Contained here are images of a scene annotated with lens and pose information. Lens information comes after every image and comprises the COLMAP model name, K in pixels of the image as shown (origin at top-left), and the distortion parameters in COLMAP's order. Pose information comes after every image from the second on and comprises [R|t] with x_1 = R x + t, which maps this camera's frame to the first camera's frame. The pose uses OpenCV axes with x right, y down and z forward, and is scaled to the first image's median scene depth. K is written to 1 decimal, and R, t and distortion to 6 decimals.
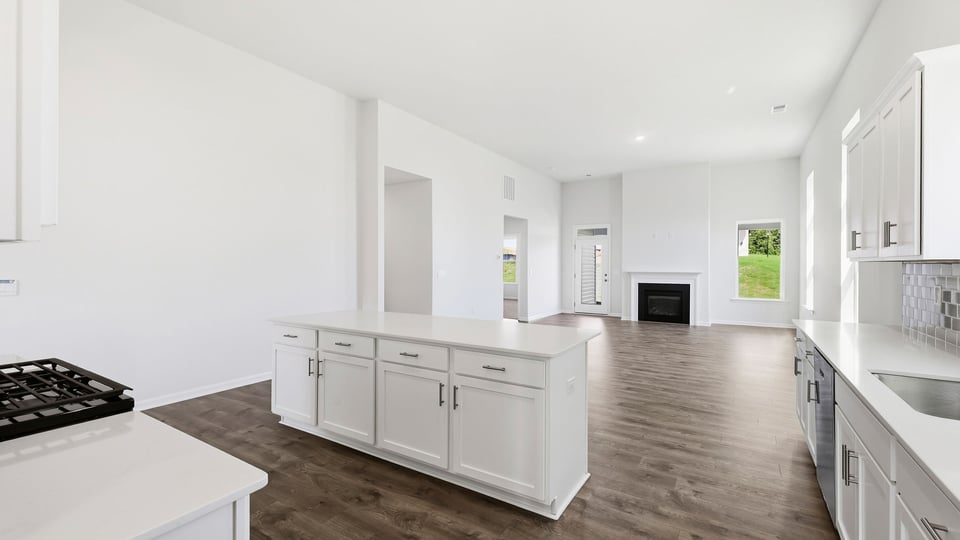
lens RADIAL K [[409.0, 0, 475.2], [0, 409.0, 265.5], [0, 0, 1]] dist [0.002496, -0.000197]
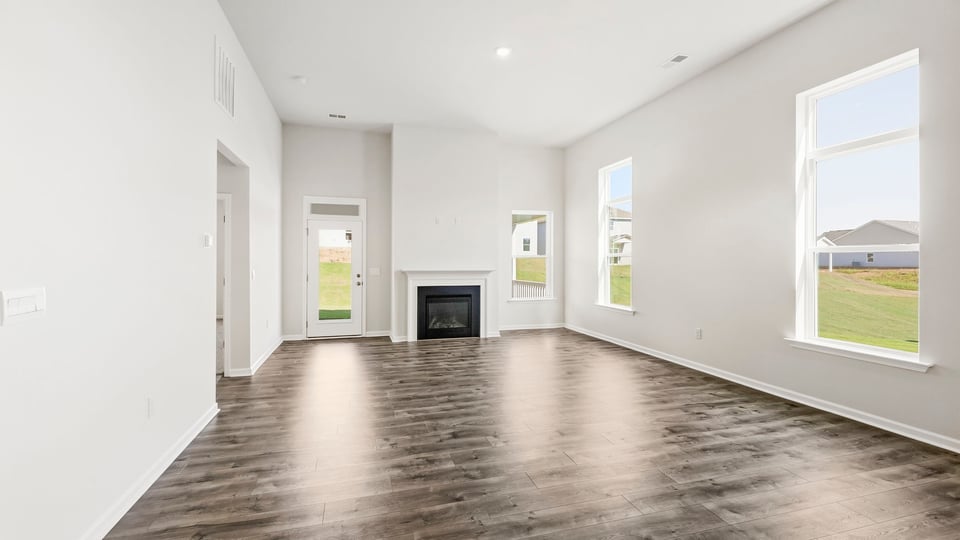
lens RADIAL K [[409.0, 0, 475.2], [0, 409.0, 265.5], [0, 0, 1]] dist [0.002496, -0.000197]
pose [[0.652161, -0.007804, 0.758040, -0.065674], [0.001827, 0.999960, 0.008722, 0.000945], [-0.758078, -0.004303, 0.652149, 0.470293]]
